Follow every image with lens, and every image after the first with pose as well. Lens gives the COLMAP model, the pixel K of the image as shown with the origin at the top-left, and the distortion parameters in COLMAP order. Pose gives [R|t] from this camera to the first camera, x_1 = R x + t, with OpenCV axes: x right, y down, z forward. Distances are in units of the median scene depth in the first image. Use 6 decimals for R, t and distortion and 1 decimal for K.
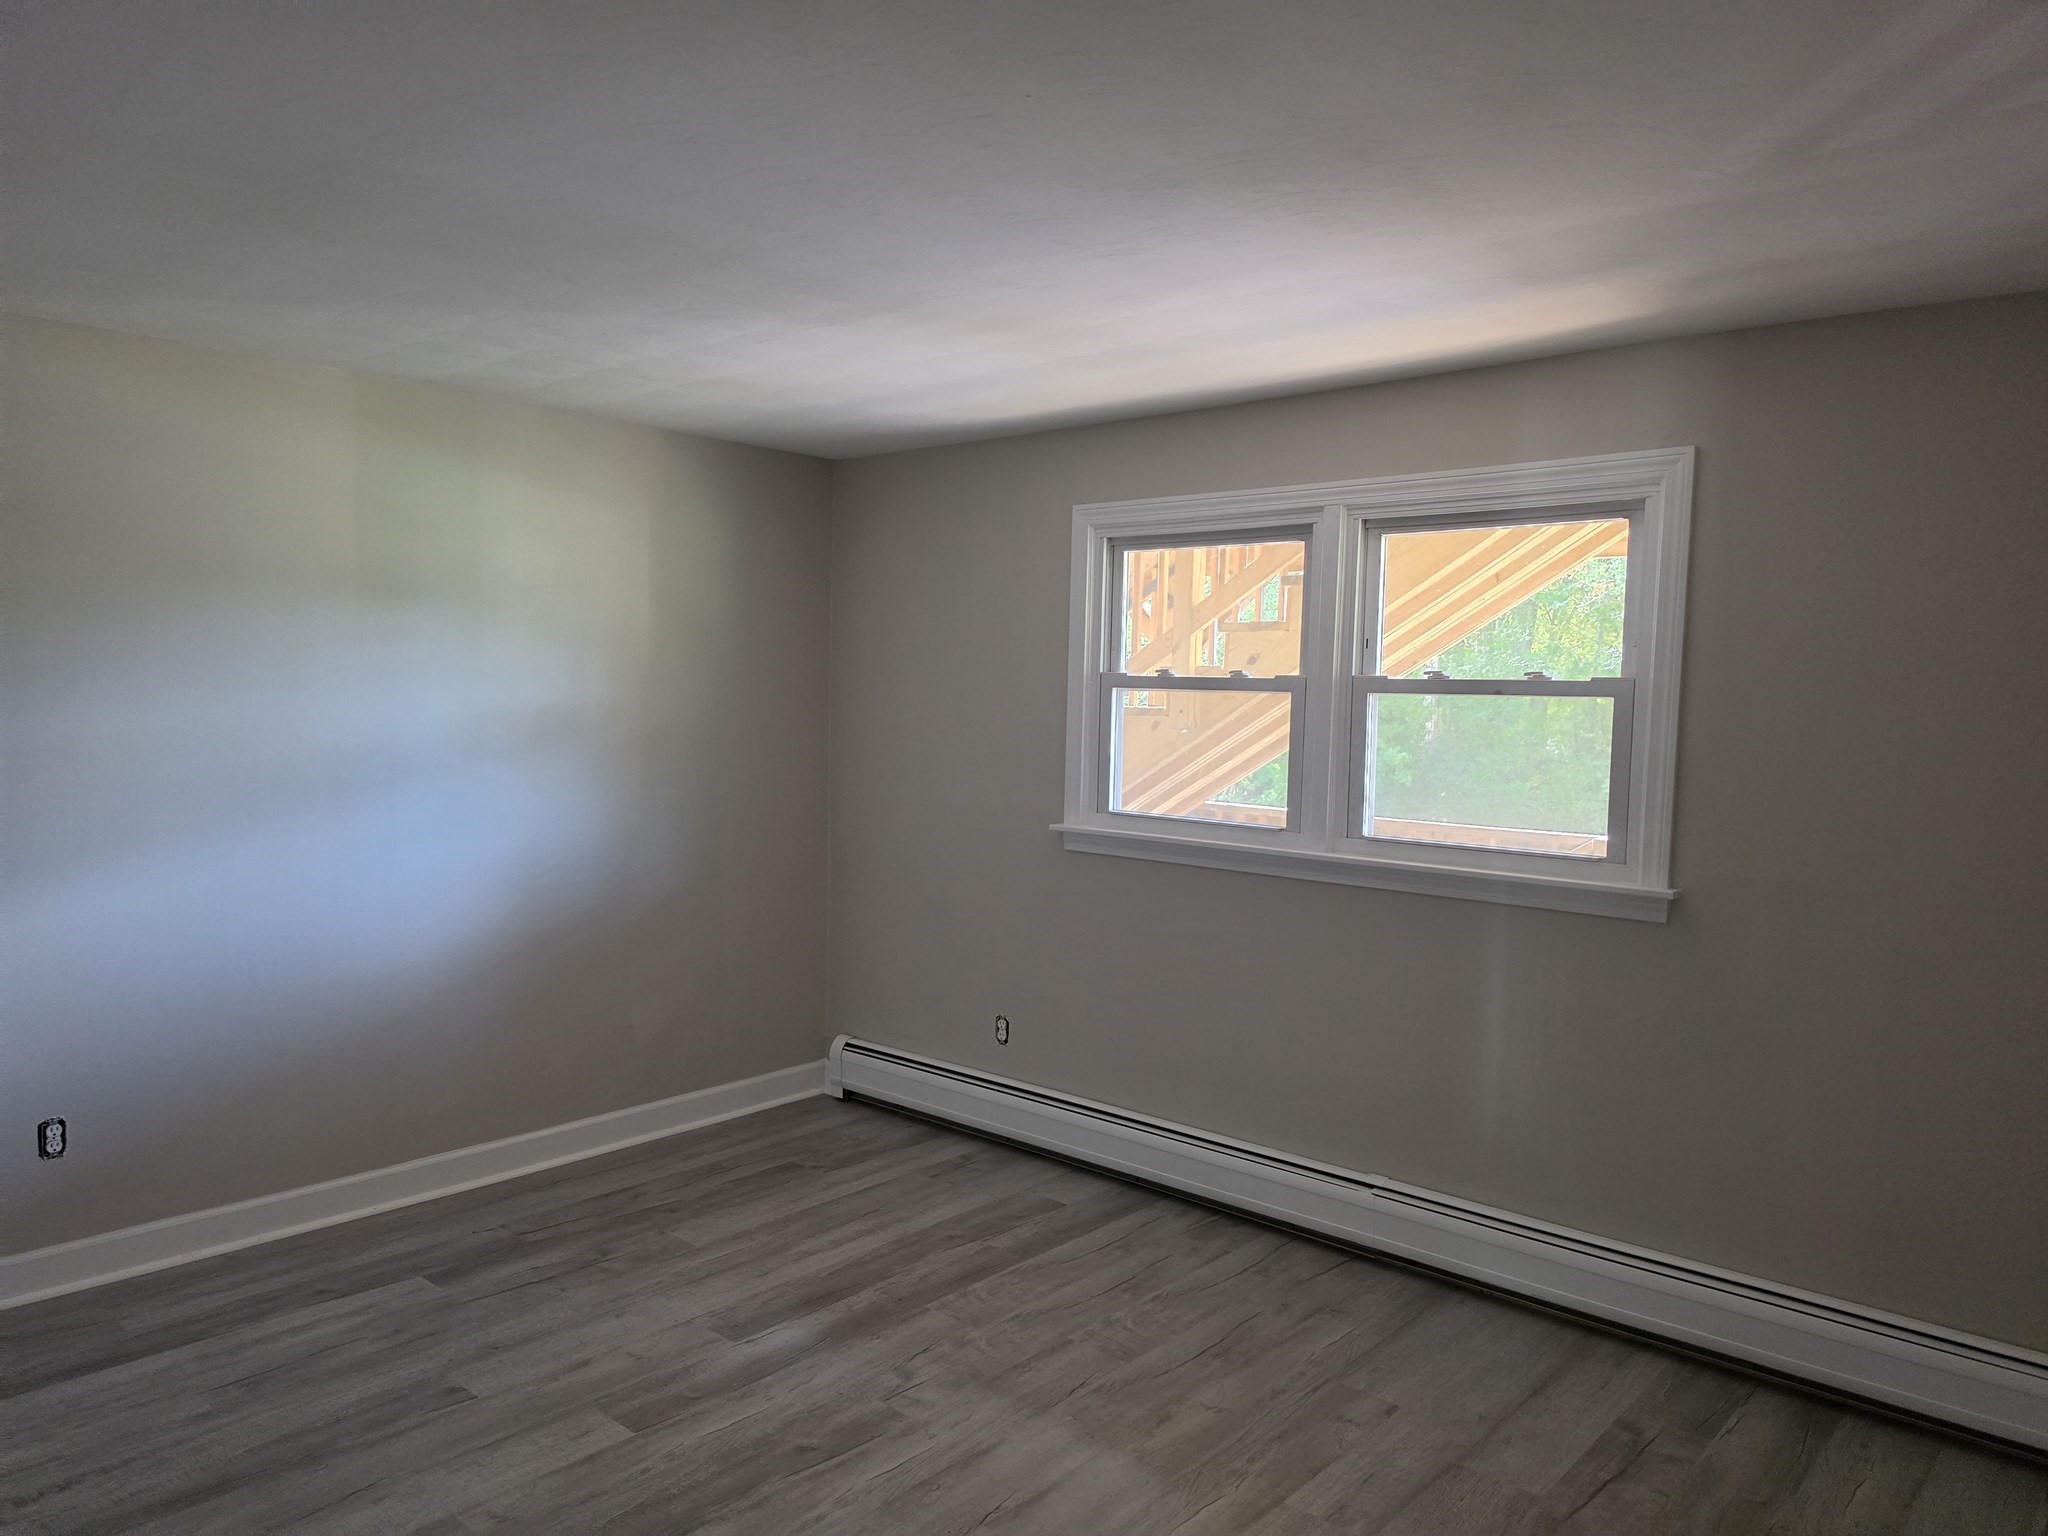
lens RADIAL K [[1441.8, 0, 1024.0], [0, 1441.8, 768.0], [0, 0, 1]] dist [0.007206, -0.003146]
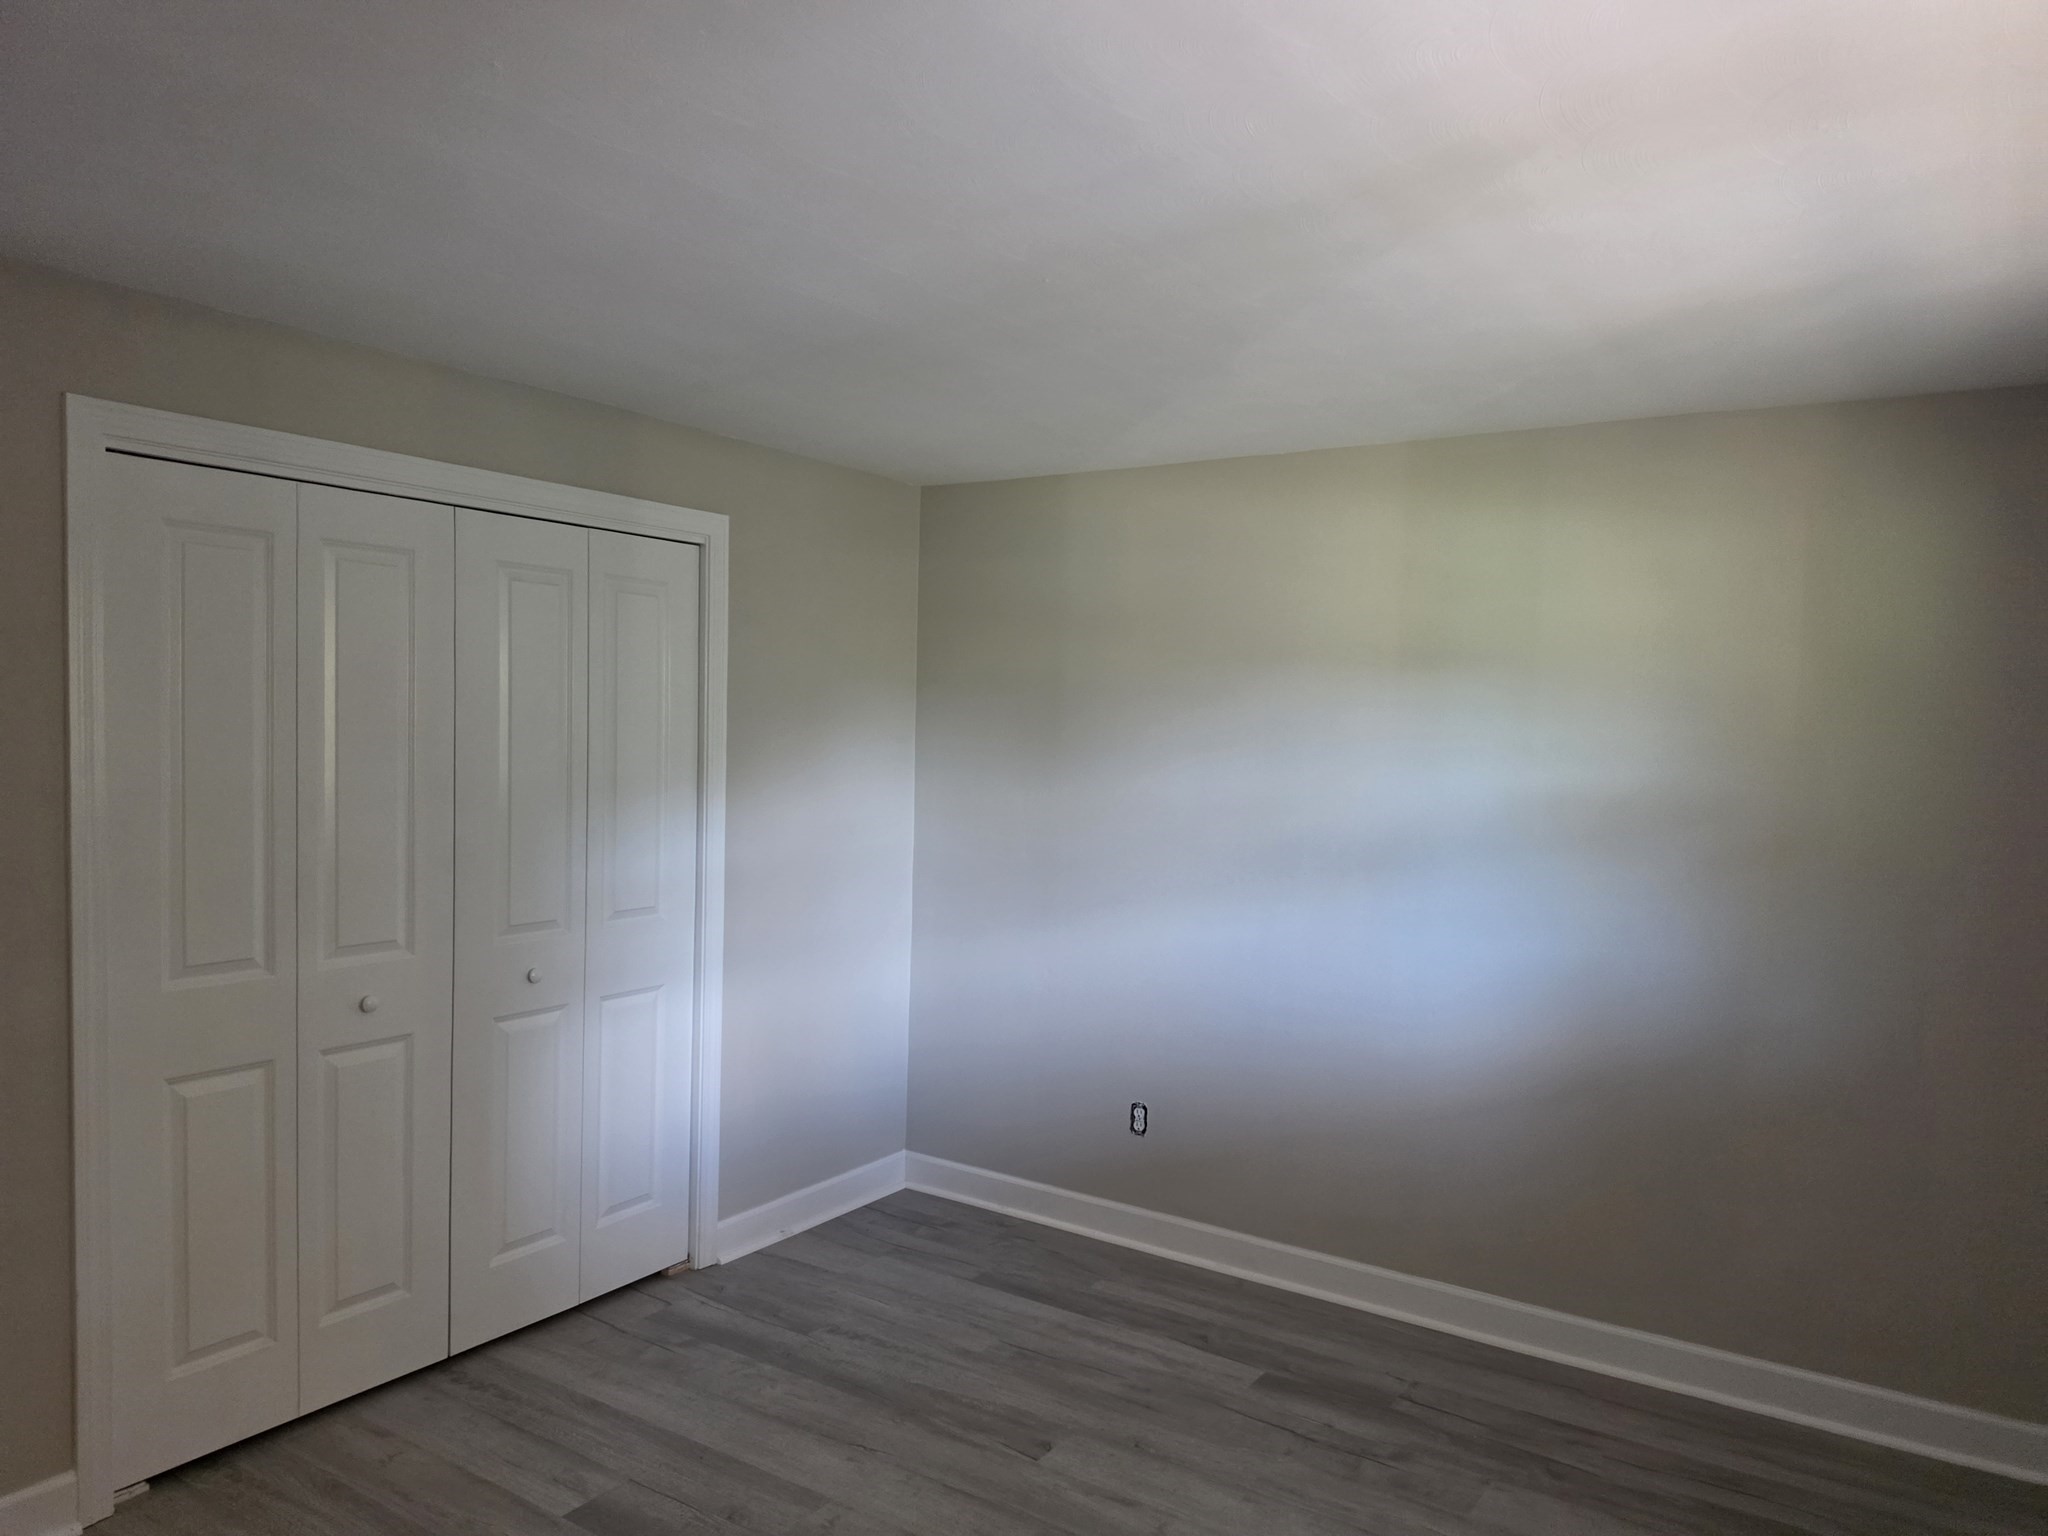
lens RADIAL K [[1441.8, 0, 1024.0], [0, 1441.8, 768.0], [0, 0, 1]] dist [0.007206, -0.003146]
pose [[0.147966, 0.023144, -0.988722, 0.516617], [-0.088625, 0.996014, 0.010052, -0.044185], [0.985014, 0.086138, 0.149428, 0.692483]]
